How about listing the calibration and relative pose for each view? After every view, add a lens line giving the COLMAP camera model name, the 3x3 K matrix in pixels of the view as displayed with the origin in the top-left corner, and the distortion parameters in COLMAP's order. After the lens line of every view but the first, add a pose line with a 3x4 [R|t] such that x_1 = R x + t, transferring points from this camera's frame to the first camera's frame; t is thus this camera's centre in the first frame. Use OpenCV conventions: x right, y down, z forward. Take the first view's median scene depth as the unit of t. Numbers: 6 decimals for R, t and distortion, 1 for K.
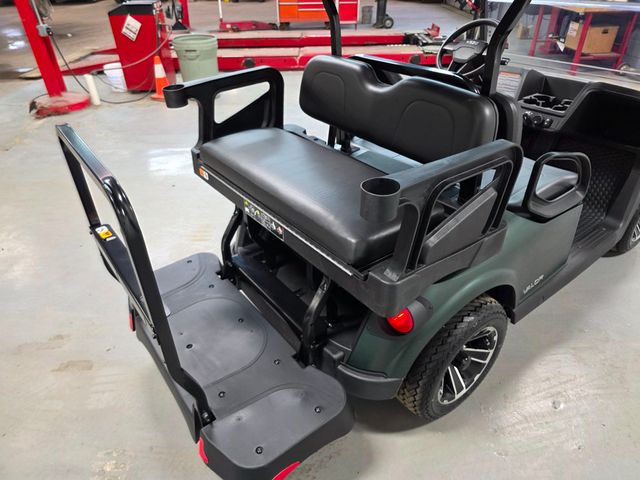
lens RADIAL K [[428.6, 0, 315.0], [0, 428.6, 241.0], [0, 0, 1]] dist [0.039711, -0.038430]
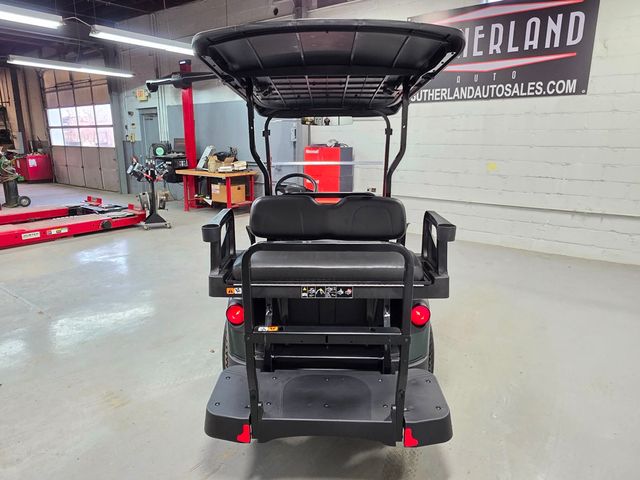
lens RADIAL K [[435.6, 0, 305.8], [0, 435.6, 240.6], [0, 0, 1]] dist [0.000211, 0.000821]
pose [[0.639573, -0.163014, 0.751248, -0.330127], [0.420795, 0.892085, -0.164669, 0.001096], [-0.643334, 0.421439, 0.639149, 0.010476]]
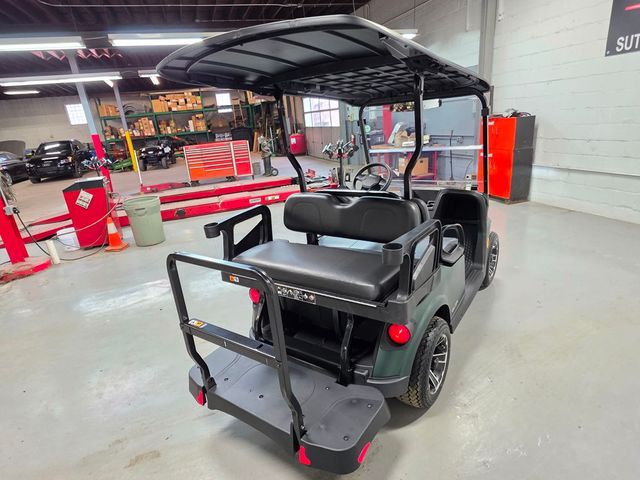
lens RADIAL K [[368.4, 0, 311.6], [0, 368.4, 248.3], [0, 0, 1]] dist [0.002163, -0.000075]
pose [[0.952772, -0.164904, 0.255013, -0.099548], [0.225974, 0.945963, -0.232571, 0.029510], [-0.202881, 0.279213, 0.938552, -0.075103]]
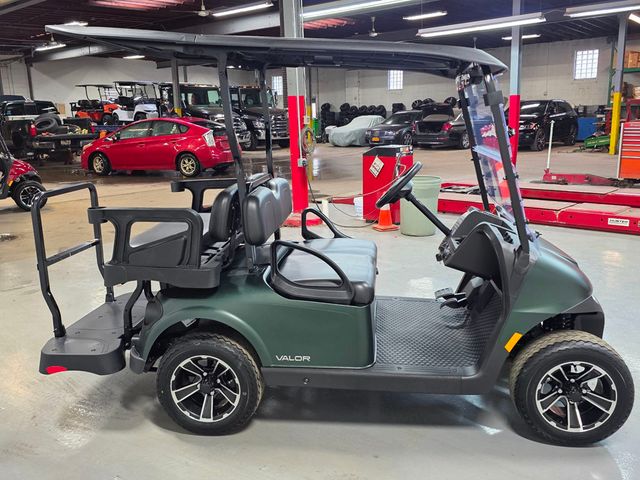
lens RADIAL K [[579.6, 0, 314.6], [0, 579.6, 242.3], [0, 0, 1]] dist [0.125441, -0.192967]
pose [[0.719630, 0.152530, -0.677398, 0.495173], [-0.376785, 0.905231, -0.196444, 0.032953], [0.583238, 0.396600, 0.708902, -0.065825]]
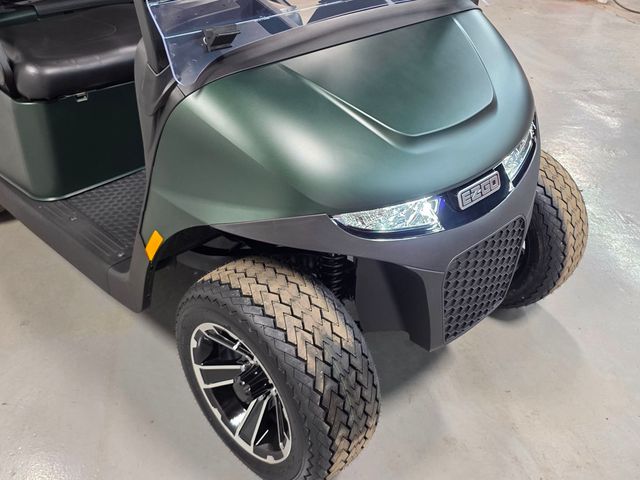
lens RADIAL K [[636.9, 0, 320.0], [0, 636.9, 240.0], [0, 0, 1]] dist [0.058878, -0.001722]
pose [[0.131081, 0.550303, -0.824612, 0.521815], [-0.564983, 0.724959, 0.393990, -0.189910], [0.814624, 0.414248, 0.405940, 0.345981]]
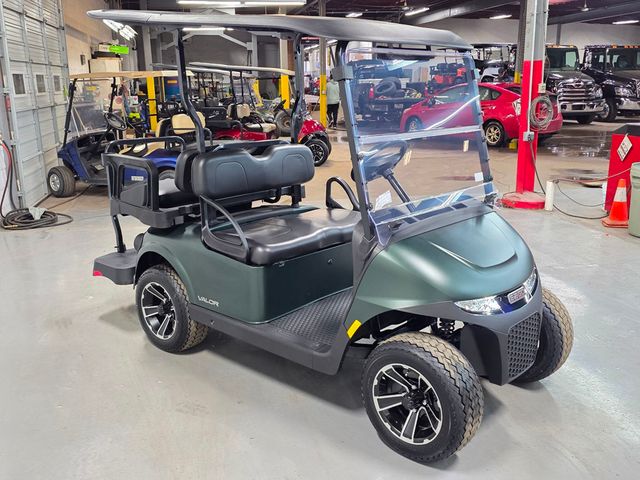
lens RADIAL K [[623.5, 0, 320.0], [0, 623.5, 240.0], [0, 0, 1]] dist [0.086819, -0.152246]
pose [[0.183968, 0.258379, -0.948365, 0.741344], [-0.543722, 0.830526, 0.120801, -0.150307], [0.818854, 0.493424, 0.293277, 0.198184]]
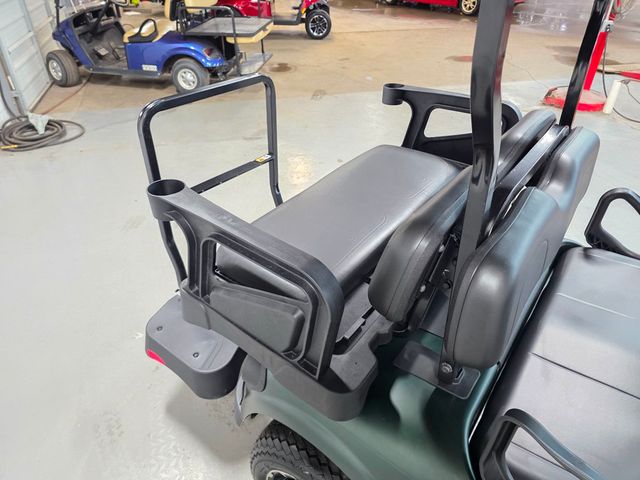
lens RADIAL K [[428.6, 0, 315.0], [0, 428.6, 241.0], [0, 0, 1]] dist [0.039711, -0.038430]
pose [[0.266793, 0.571130, -0.776294, 0.193104], [-0.552060, 0.750809, 0.362651, -0.103353], [0.789969, 0.331808, 0.515609, 0.129814]]
